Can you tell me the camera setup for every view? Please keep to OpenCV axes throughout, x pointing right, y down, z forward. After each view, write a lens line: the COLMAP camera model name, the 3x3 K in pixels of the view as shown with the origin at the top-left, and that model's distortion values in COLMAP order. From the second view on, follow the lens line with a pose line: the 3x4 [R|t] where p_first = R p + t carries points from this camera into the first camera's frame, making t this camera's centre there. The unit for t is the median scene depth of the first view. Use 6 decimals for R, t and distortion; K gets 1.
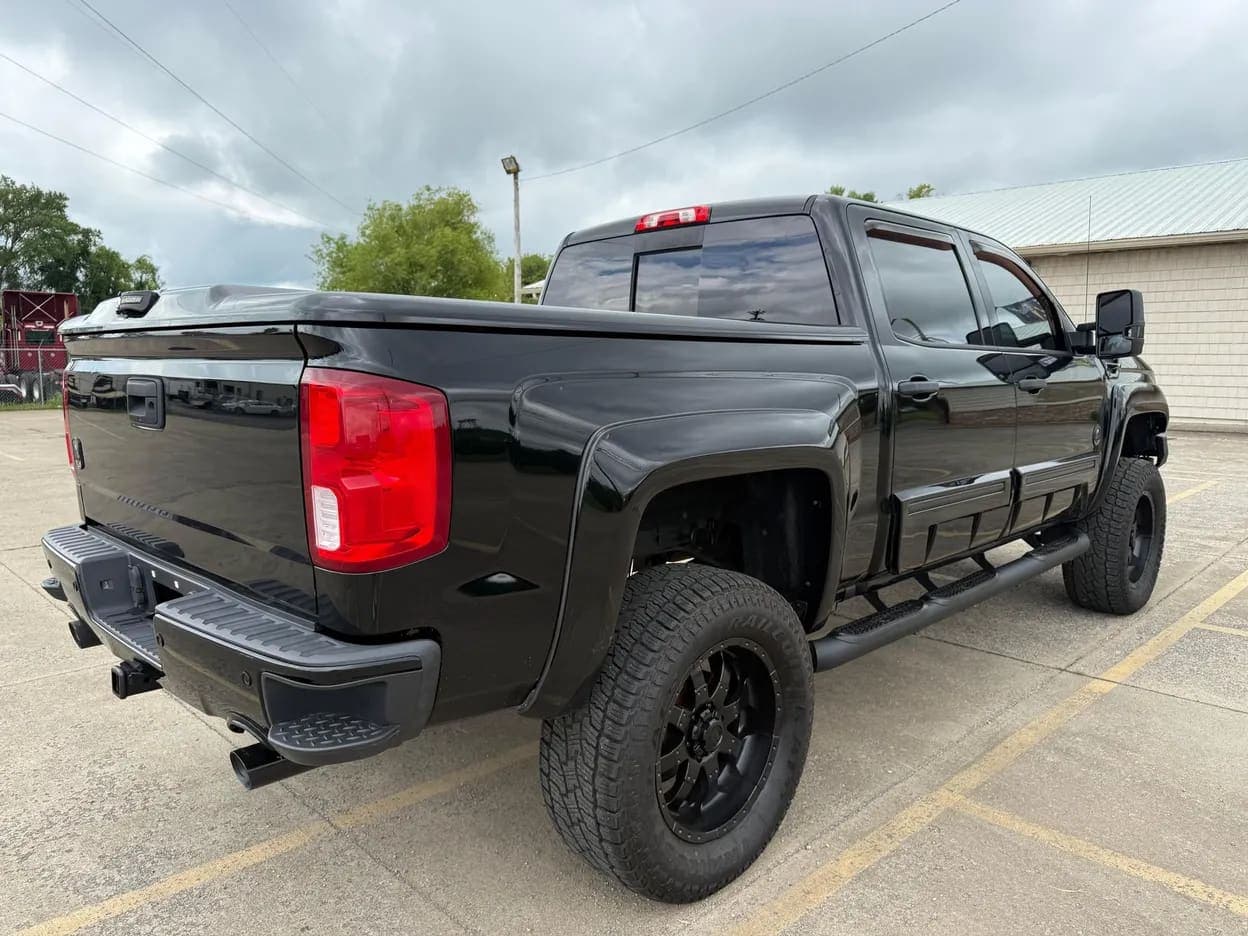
lens RADIAL K [[892.1, 0, 630.8], [0, 892.1, 471.4], [0, 0, 1]] dist [0.038869, -0.065488]
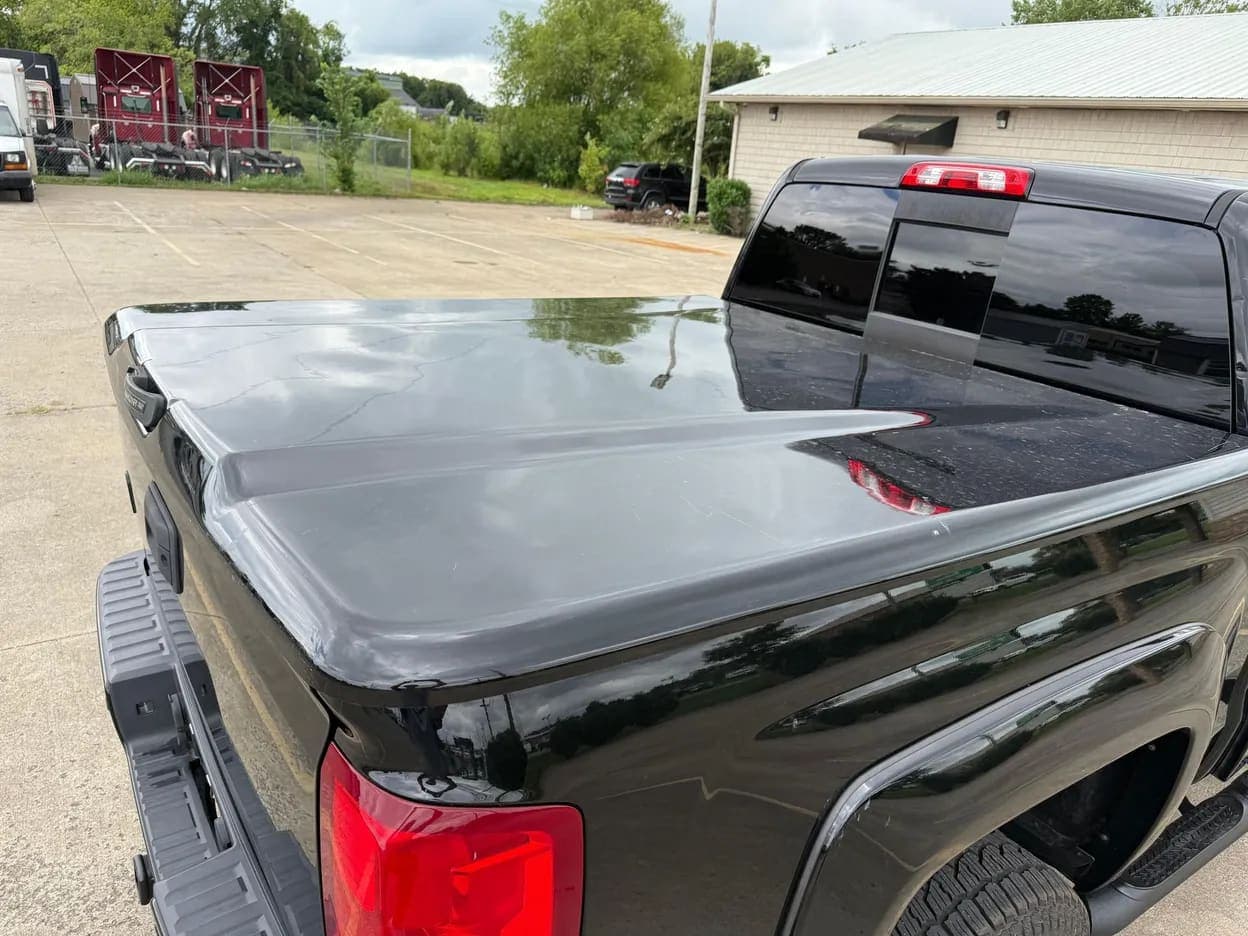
lens RADIAL K [[890.8, 0, 596.8], [0, 890.8, 469.6], [0, 0, 1]] dist [0.077111, -0.106691]
pose [[0.972251, 0.141491, -0.186303, -0.005865], [-0.098893, 0.970289, 0.220814, -0.017857], [0.212011, -0.196262, 0.957357, 0.023706]]
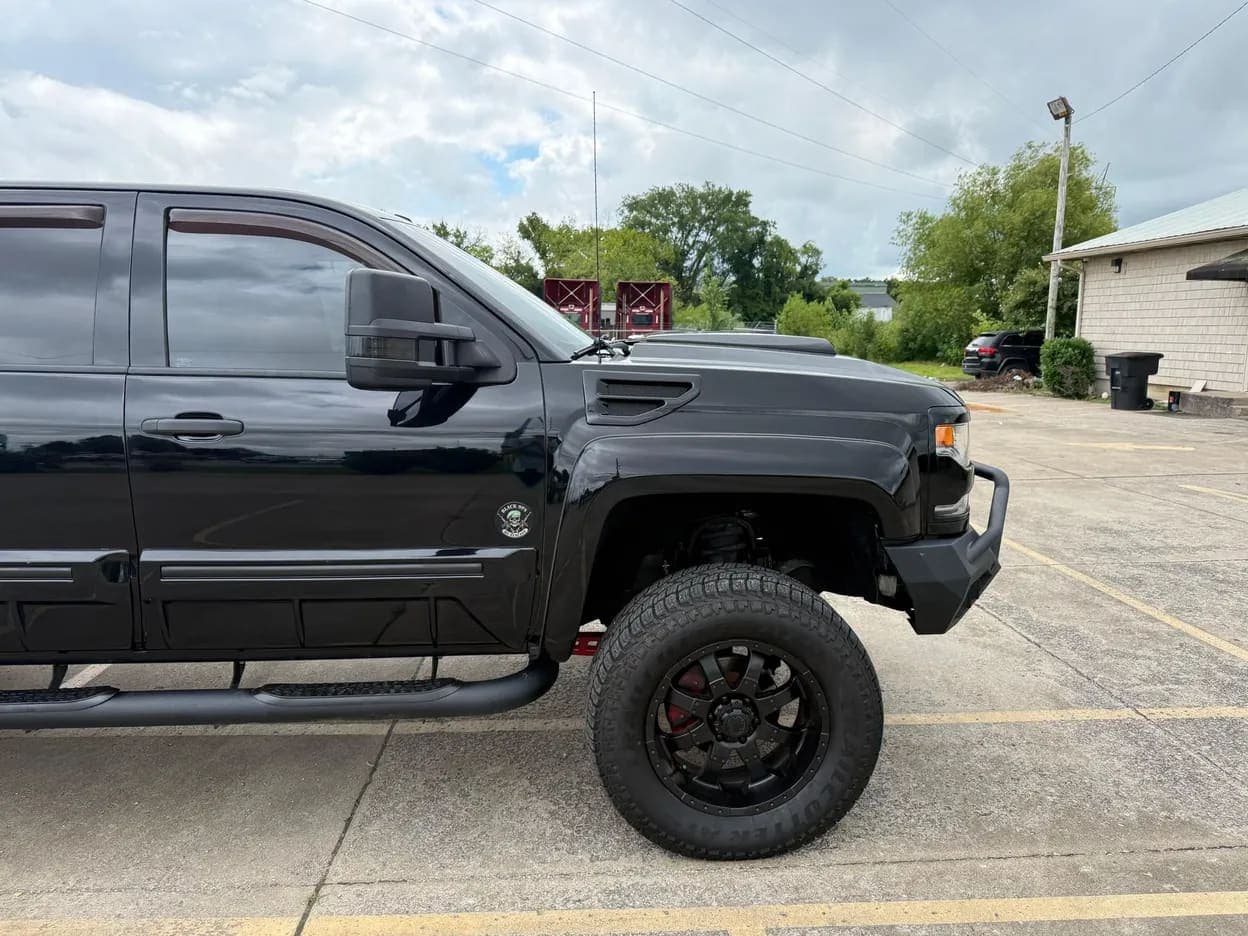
lens RADIAL K [[892.1, 0, 630.8], [0, 892.1, 471.4], [0, 0, 1]] dist [0.038869, -0.065488]
pose [[0.739578, 0.102371, -0.665240, 0.108407], [-0.083365, 0.994688, 0.060388, -0.013021], [0.667888, 0.010796, 0.744183, 0.070639]]
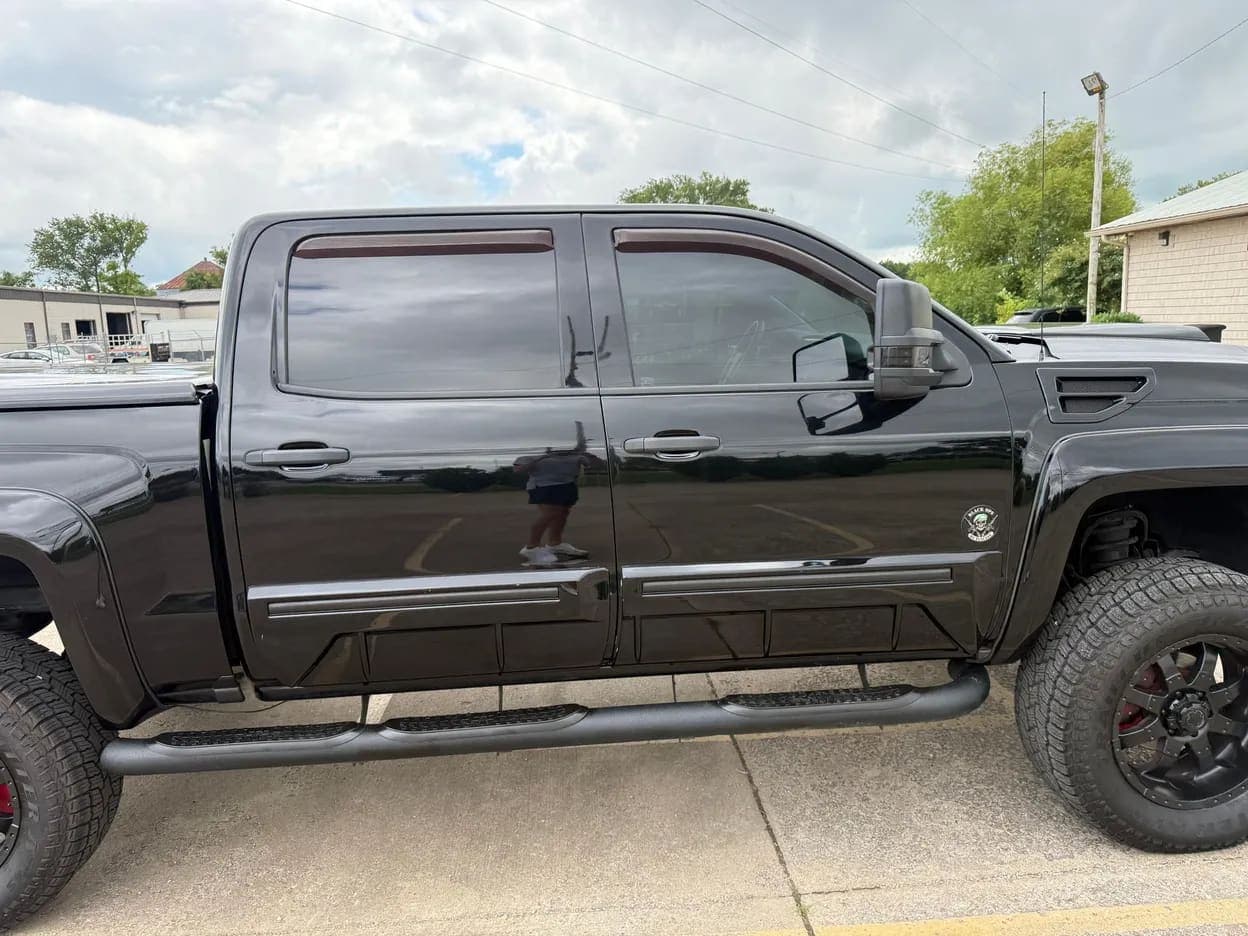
lens RADIAL K [[887.8, 0, 620.4], [0, 887.8, 471.9], [0, 0, 1]] dist [0.015705, -0.020318]
pose [[0.739176, 0.077111, -0.669083, 0.082703], [-0.040998, 0.996734, 0.069580, -0.011970], [0.672263, -0.024001, 0.739923, 0.048331]]
